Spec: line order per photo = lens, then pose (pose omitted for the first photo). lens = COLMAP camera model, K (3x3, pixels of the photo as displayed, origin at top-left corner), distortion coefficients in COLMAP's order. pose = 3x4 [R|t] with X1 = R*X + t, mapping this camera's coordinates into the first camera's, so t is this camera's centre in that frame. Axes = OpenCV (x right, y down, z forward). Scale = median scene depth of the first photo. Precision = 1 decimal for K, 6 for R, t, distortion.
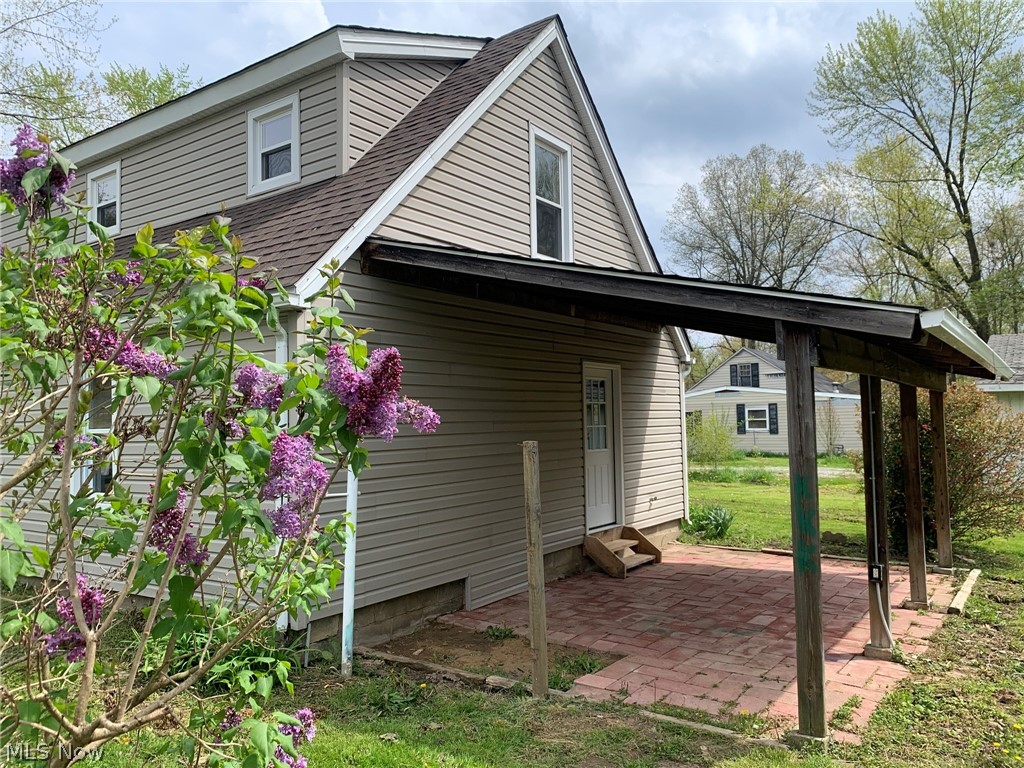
lens RADIAL K [[784.2, 0, 504.0], [0, 784.2, 378.1], [0, 0, 1]] dist [0.067295, -0.118349]
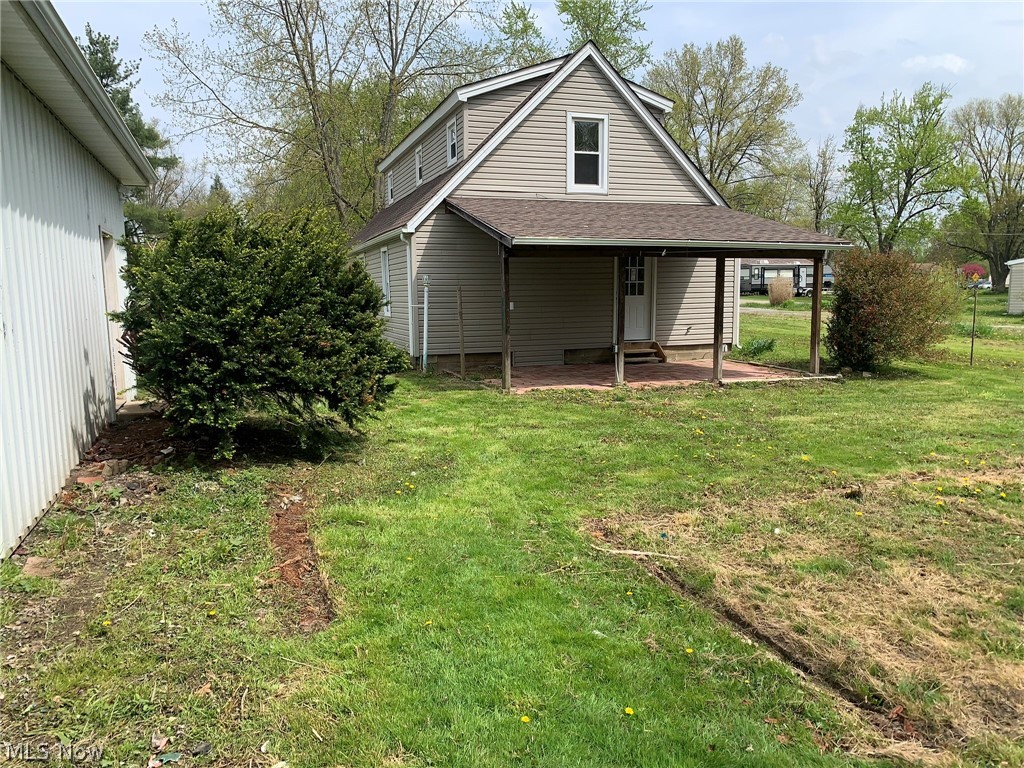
lens RADIAL K [[779.4, 0, 509.6], [0, 779.4, 397.8], [0, 0, 1]] dist [0.012828, -0.007085]
pose [[0.817424, 0.080652, -0.570363, 0.979862], [0.033410, 0.981845, 0.186720, -0.017086], [0.575067, -0.171685, 0.799889, -0.608047]]
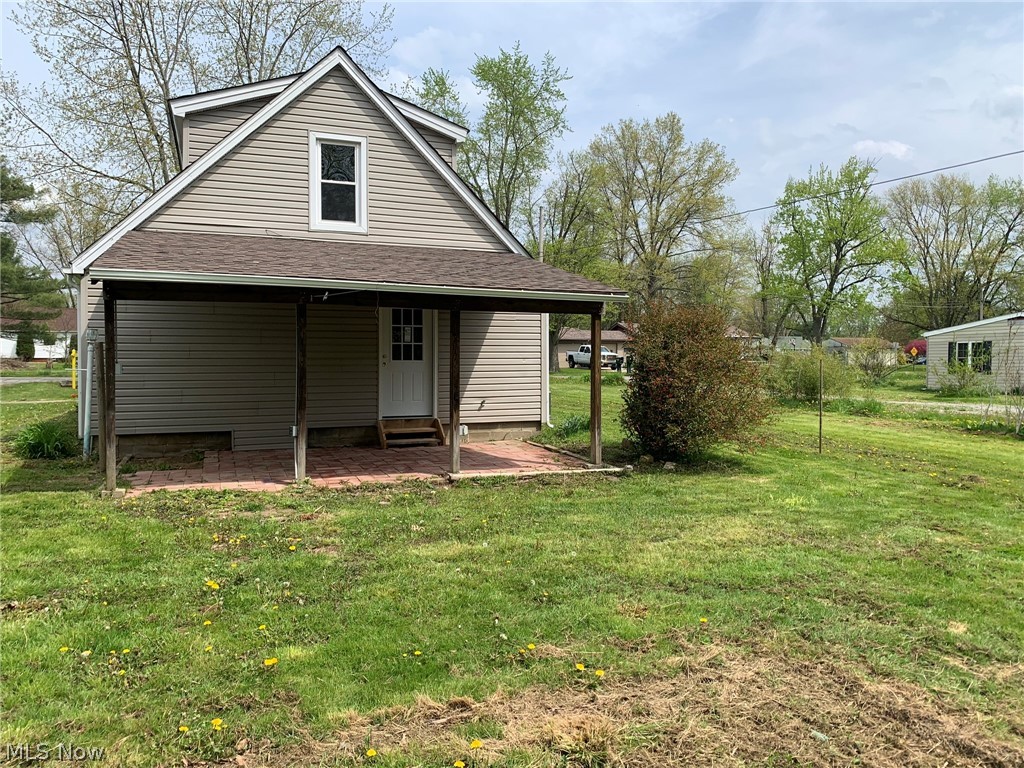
lens RADIAL K [[784.2, 0, 504.0], [0, 784.2, 378.1], [0, 0, 1]] dist [0.067295, -0.118349]
pose [[0.837389, 0.023175, -0.546115, 1.110434], [0.020404, 0.997079, 0.073599, 0.028500], [0.546226, -0.072774, 0.834471, -0.044781]]
